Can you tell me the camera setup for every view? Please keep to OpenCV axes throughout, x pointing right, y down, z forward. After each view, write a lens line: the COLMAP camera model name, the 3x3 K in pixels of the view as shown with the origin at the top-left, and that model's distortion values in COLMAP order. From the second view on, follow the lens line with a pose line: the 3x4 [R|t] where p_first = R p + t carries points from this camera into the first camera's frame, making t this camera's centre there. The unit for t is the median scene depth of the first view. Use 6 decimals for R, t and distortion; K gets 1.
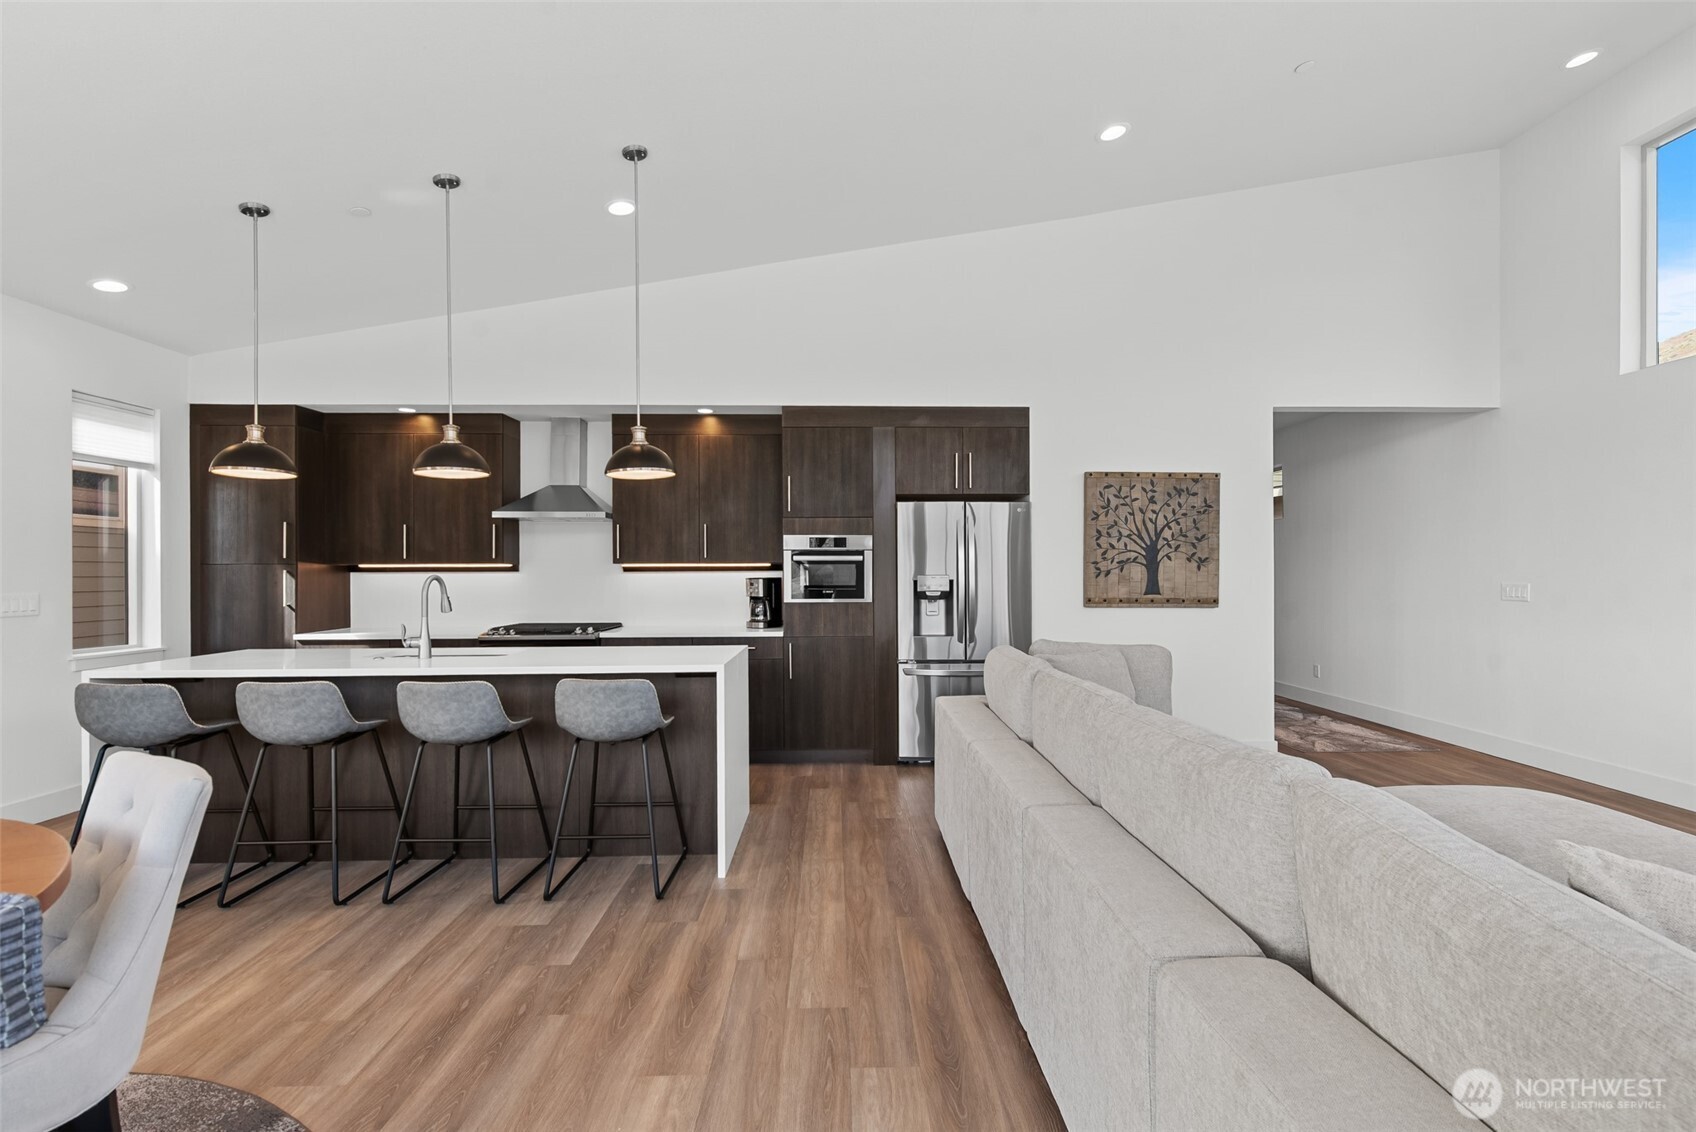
lens RADIAL K [[805.4, 0, 861.4], [0, 805.4, 568.6], [0, 0, 1]] dist [0.001104, -0.000492]
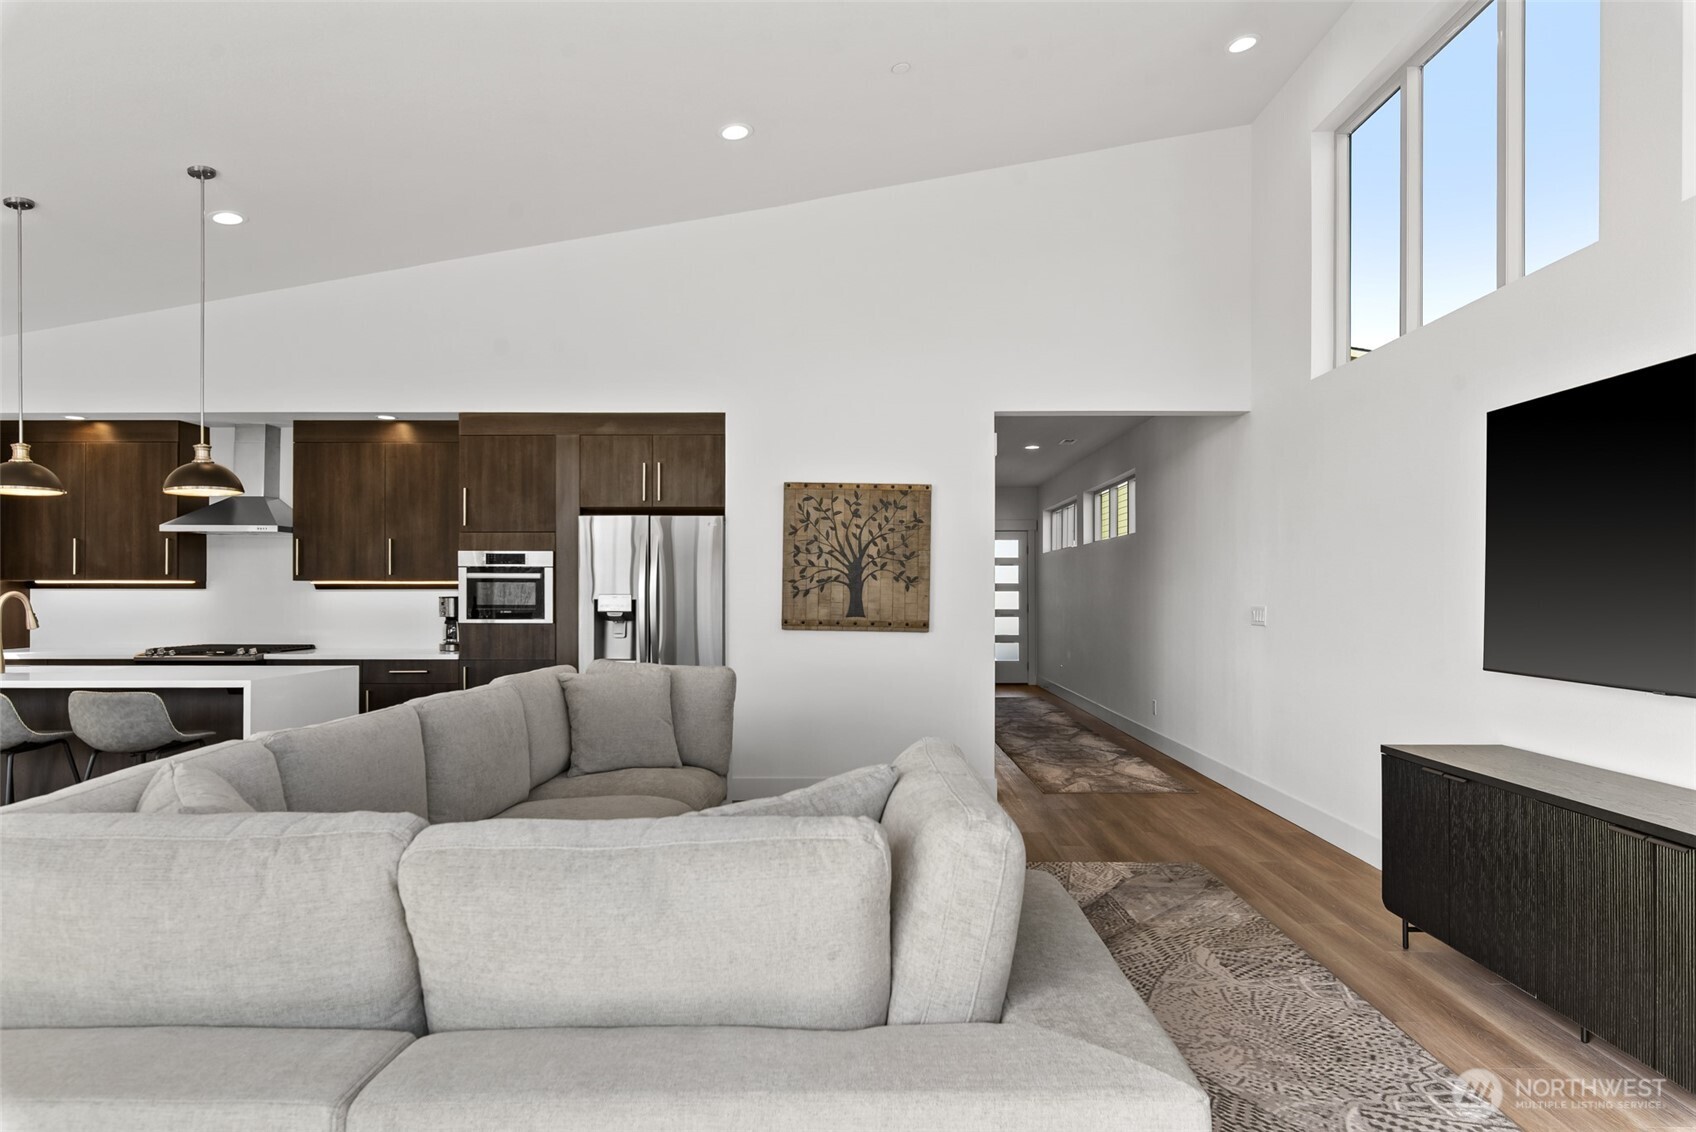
lens RADIAL K [[1021.7, 0, 850.3], [0, 1021.7, 581.0], [0, 0, 1]] dist [0.004517, -0.001474]
pose [[0.998965, 0.003955, -0.045309, 0.407899], [-0.004283, 0.999965, -0.007138, -0.000033], [0.045279, 0.007325, 0.998948, -0.162559]]
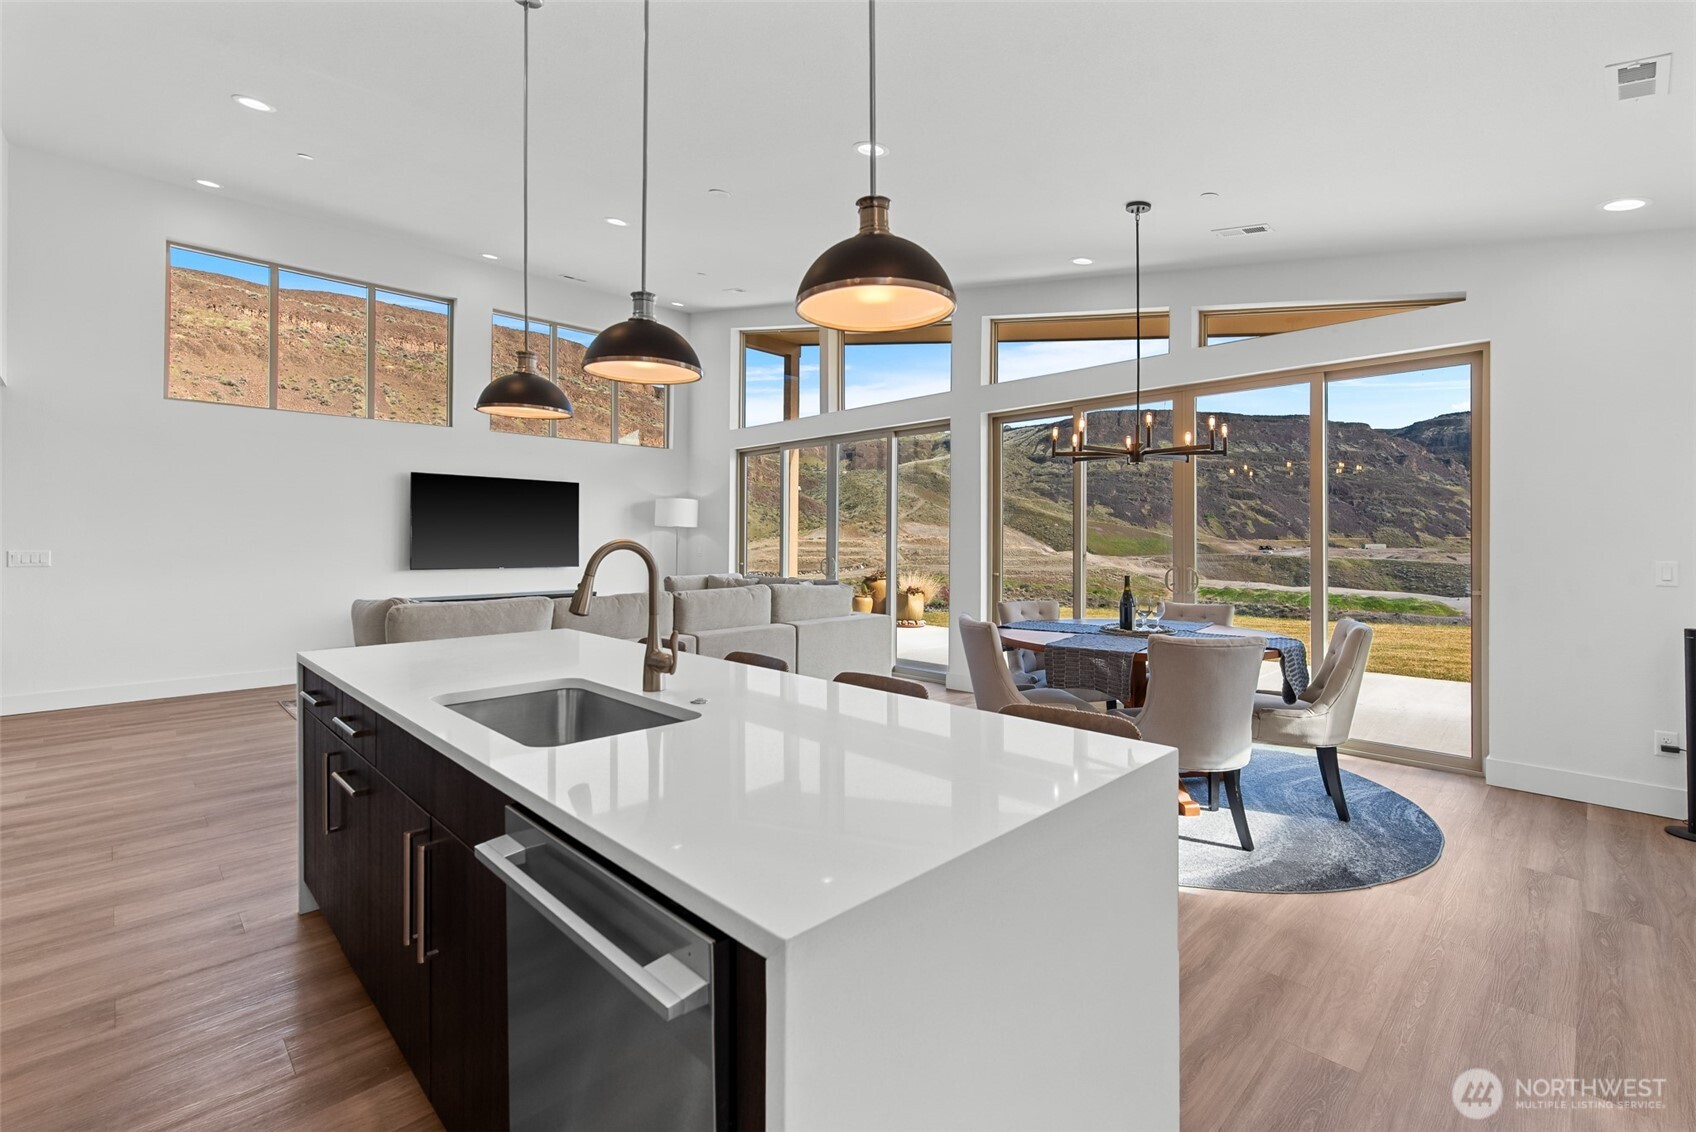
lens RADIAL K [[739.9, 0, 861.4], [0, 739.9, 536.8], [0, 0, 1]] dist [0.001517, -0.000345]
pose [[-0.689450, 0.006279, 0.724306, -0.708960], [-0.001493, 0.999948, -0.010089, 0.007945], [-0.724332, -0.008037, -0.689405, 0.876569]]
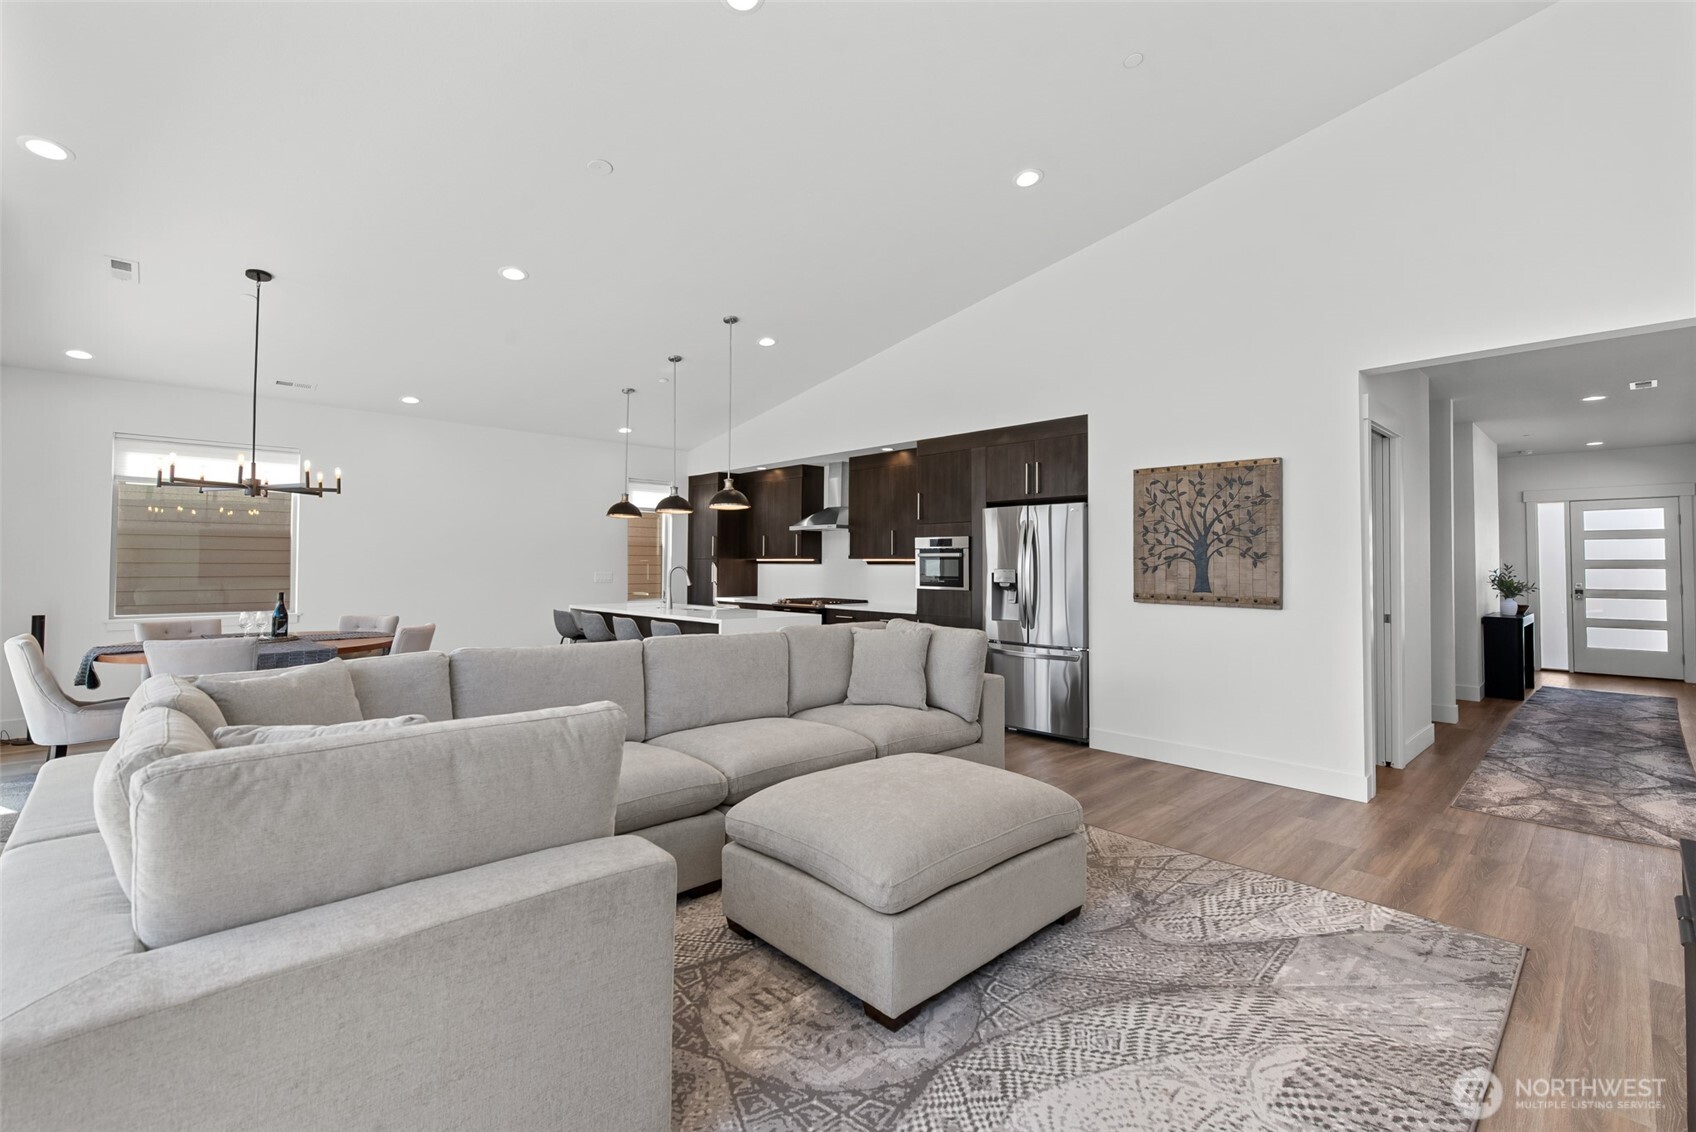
lens RADIAL K [[739.9, 0, 861.4], [0, 739.9, 536.8], [0, 0, 1]] dist [0.001517, -0.000345]
pose [[0.670513, -0.021617, -0.741583, 0.741793], [-0.005661, 0.999397, -0.034251, -0.000786], [0.741876, 0.027163, 0.669986, 0.115319]]
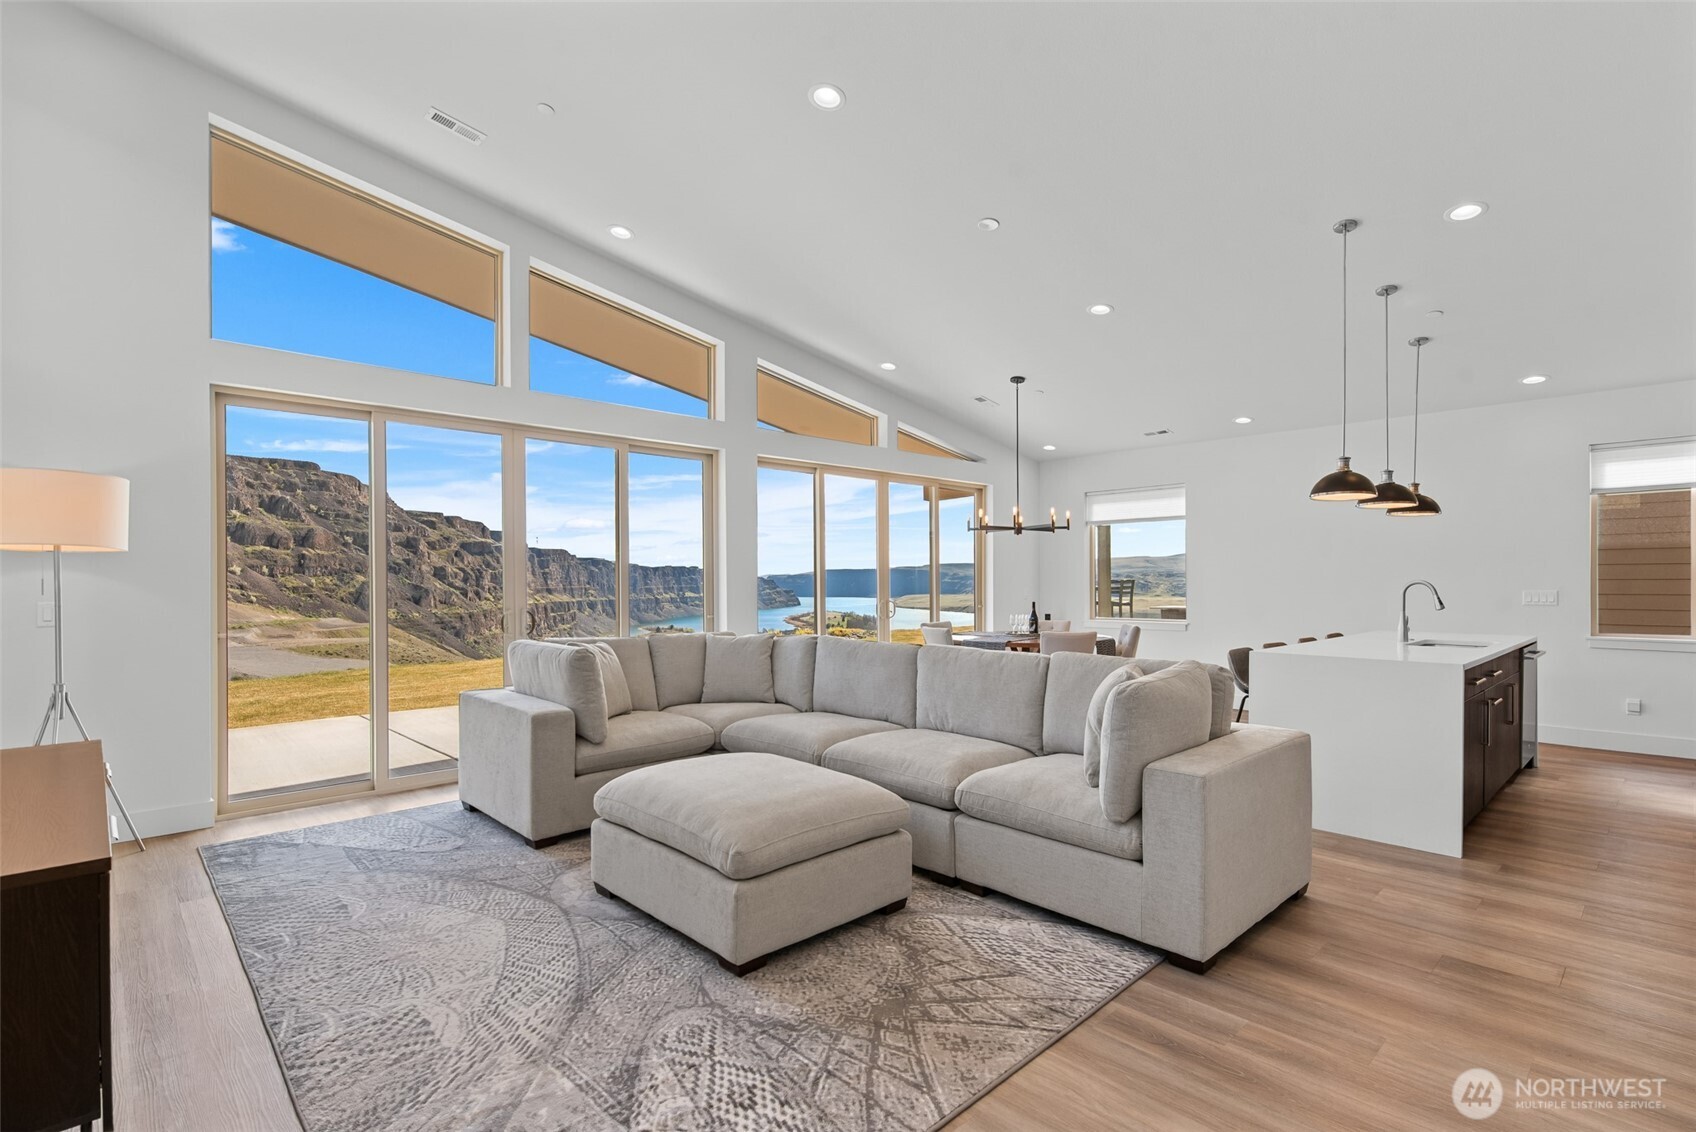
lens RADIAL K [[799.2, 0, 851.5], [0, 799.2, 582.7], [0, 0, 1]] dist [0.000811, 0.000229]
pose [[-0.744823, 0.008164, -0.667212, 0.730075], [0.009258, 0.999955, 0.001901, 0.001331], [0.667198, -0.004761, -0.744865, 0.970591]]
